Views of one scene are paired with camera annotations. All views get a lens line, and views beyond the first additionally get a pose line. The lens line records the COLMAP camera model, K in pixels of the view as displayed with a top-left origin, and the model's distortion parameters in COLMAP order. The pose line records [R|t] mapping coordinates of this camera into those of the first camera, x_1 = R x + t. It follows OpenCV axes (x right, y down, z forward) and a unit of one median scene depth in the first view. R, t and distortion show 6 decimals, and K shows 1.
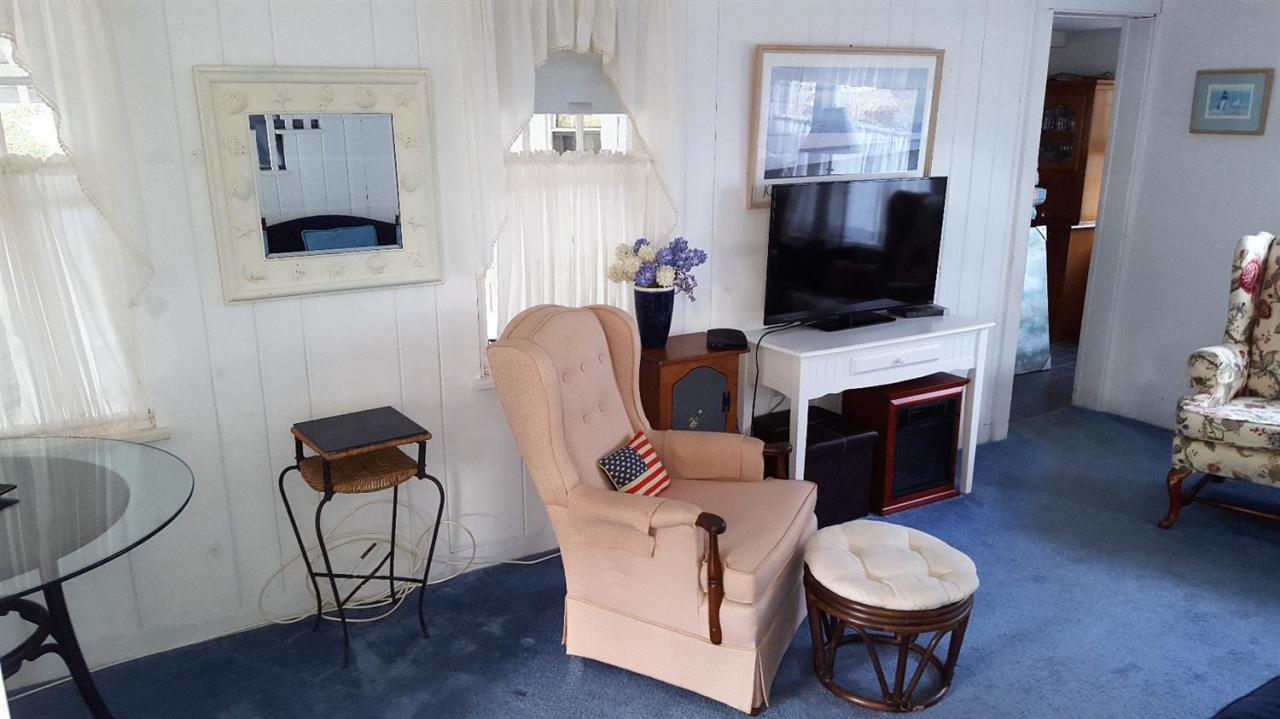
lens RADIAL K [[920.9, 0, 640.0], [0, 920.9, 359.5], [0, 0, 1]] dist [0.129781, -0.163744]
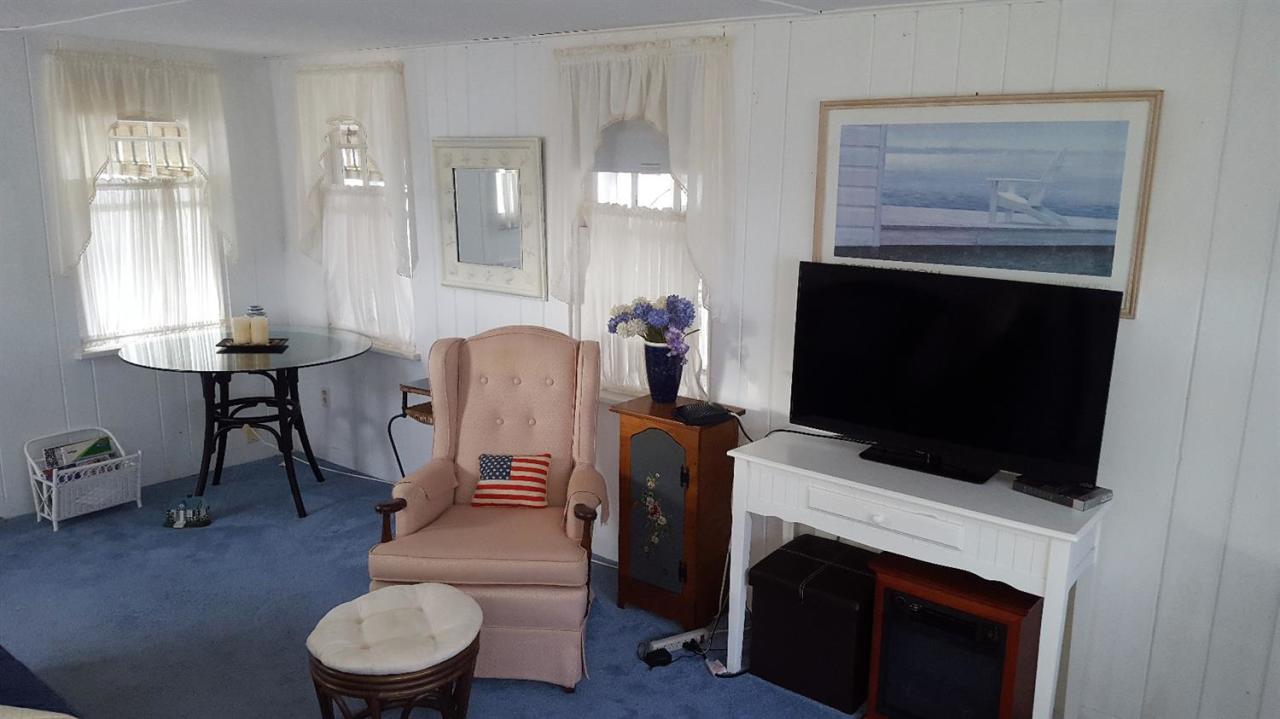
lens RADIAL K [[920.9, 0, 640.0], [0, 920.9, 359.5], [0, 0, 1]] dist [0.129781, -0.163744]
pose [[0.370579, 0.213973, -0.903818, 0.940344], [-0.251116, 0.959943, 0.124299, -0.181745], [0.894210, 0.180901, 0.409466, 0.567374]]
